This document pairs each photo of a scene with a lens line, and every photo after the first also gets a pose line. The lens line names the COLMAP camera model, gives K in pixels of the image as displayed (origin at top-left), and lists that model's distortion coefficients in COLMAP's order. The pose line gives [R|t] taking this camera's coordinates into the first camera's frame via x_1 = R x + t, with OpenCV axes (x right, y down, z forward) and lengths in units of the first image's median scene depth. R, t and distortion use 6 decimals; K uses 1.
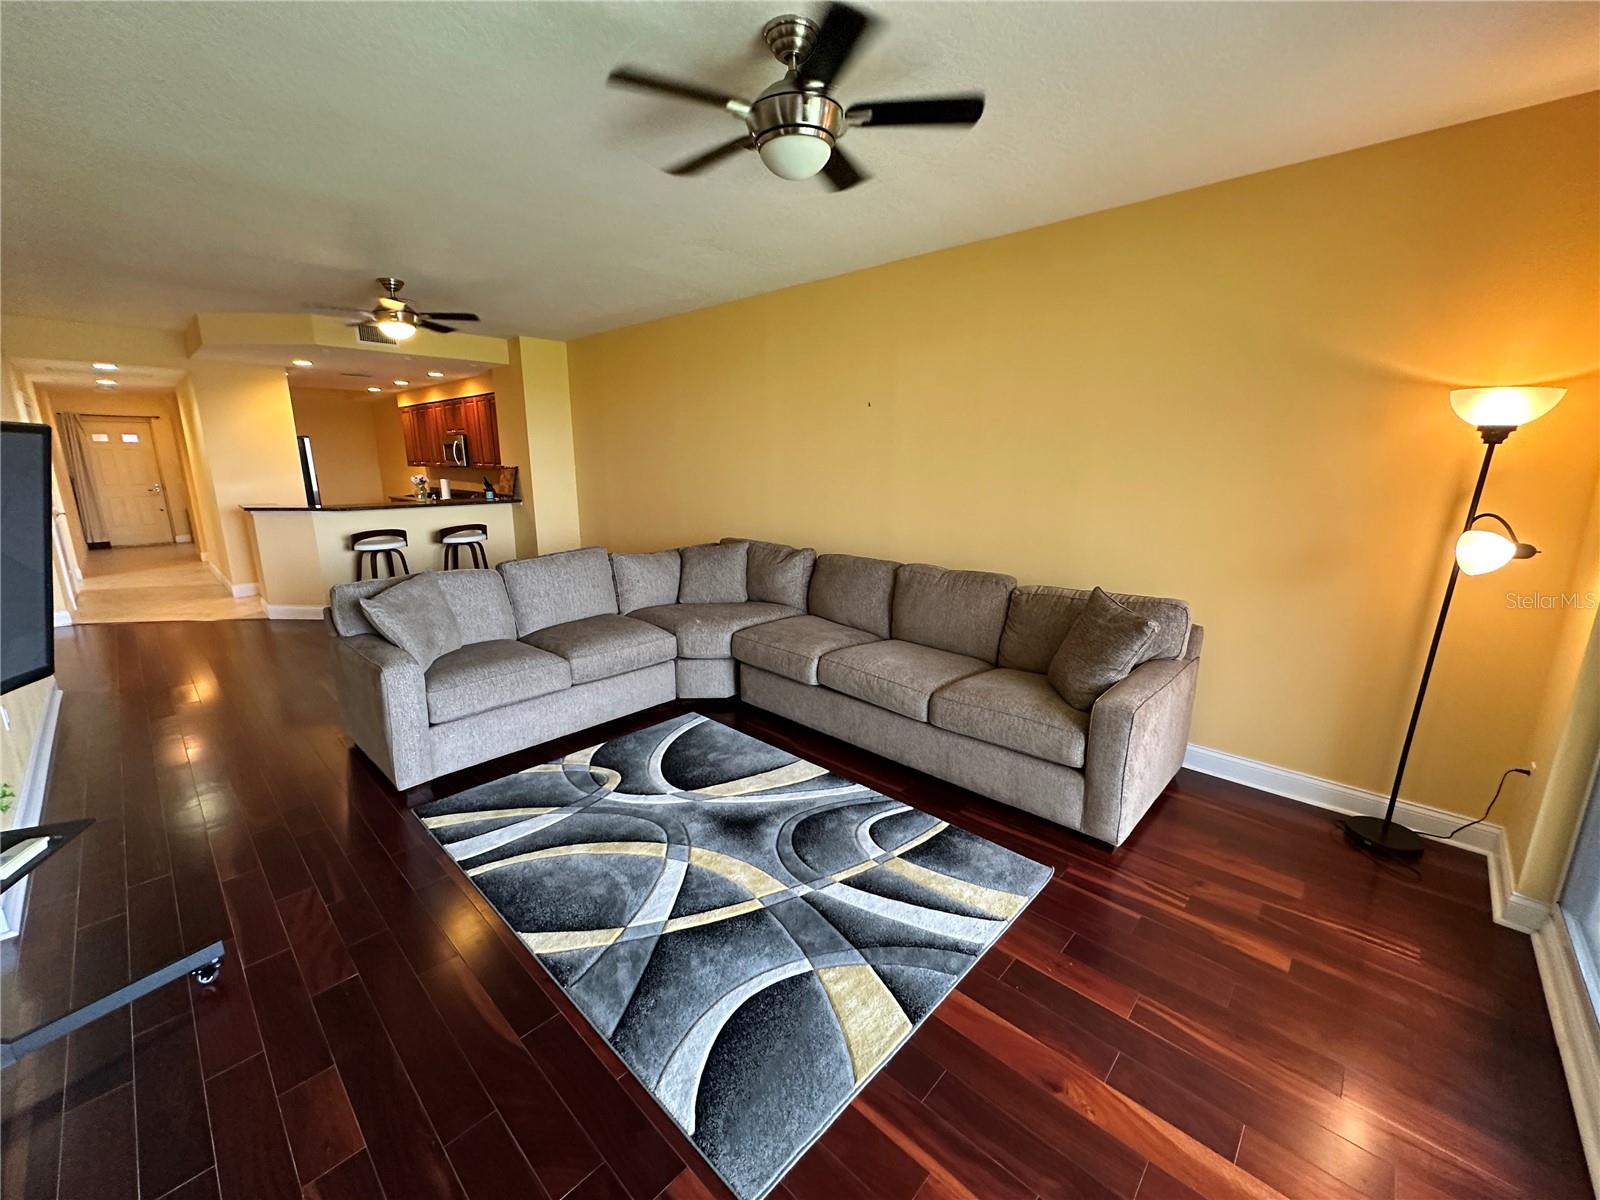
lens RADIAL K [[638.3, 0, 799.1], [0, 638.3, 600.2], [0, 0, 1]] dist [-0.002151, 0.000623]
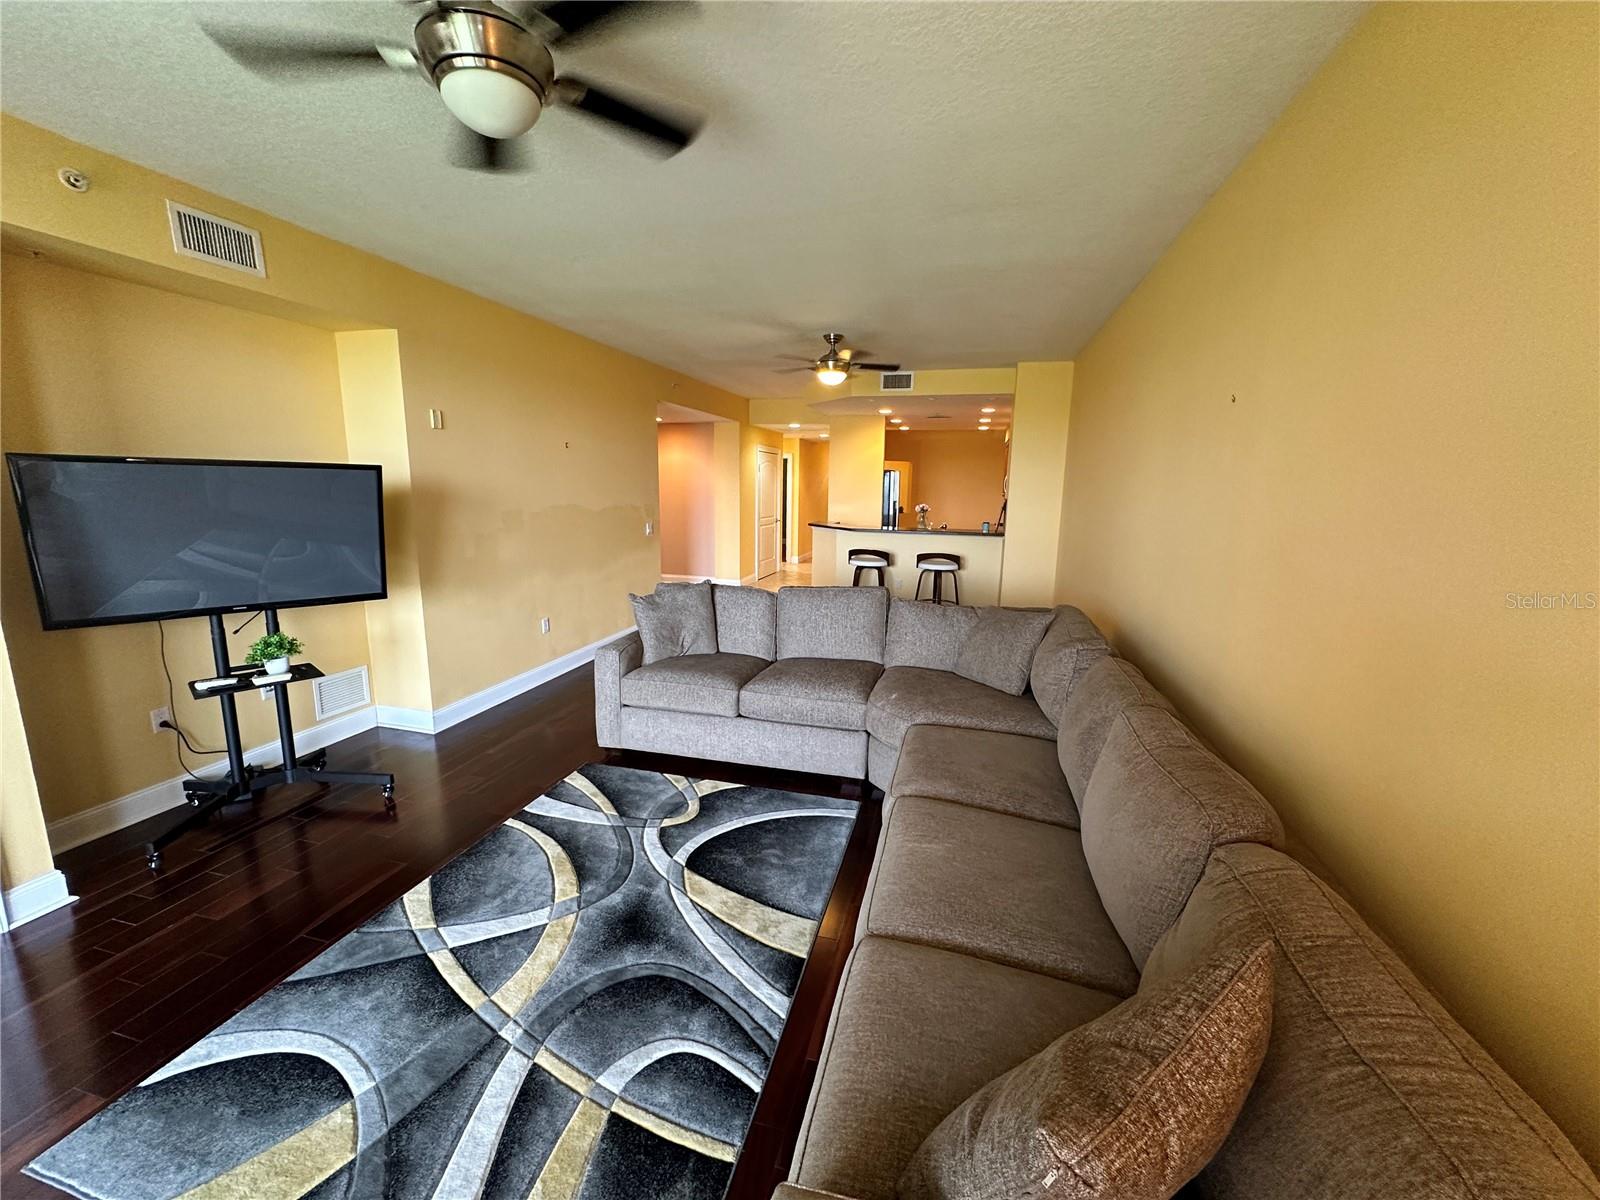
lens RADIAL K [[638.3, 0, 799.1], [0, 638.3, 600.2], [0, 0, 1]] dist [-0.002151, 0.000623]
pose [[0.476830, 0.162333, -0.863876, 0.583655], [-0.205441, 0.976160, 0.070036, -0.147727], [0.854650, 0.144080, 0.498812, 0.634071]]
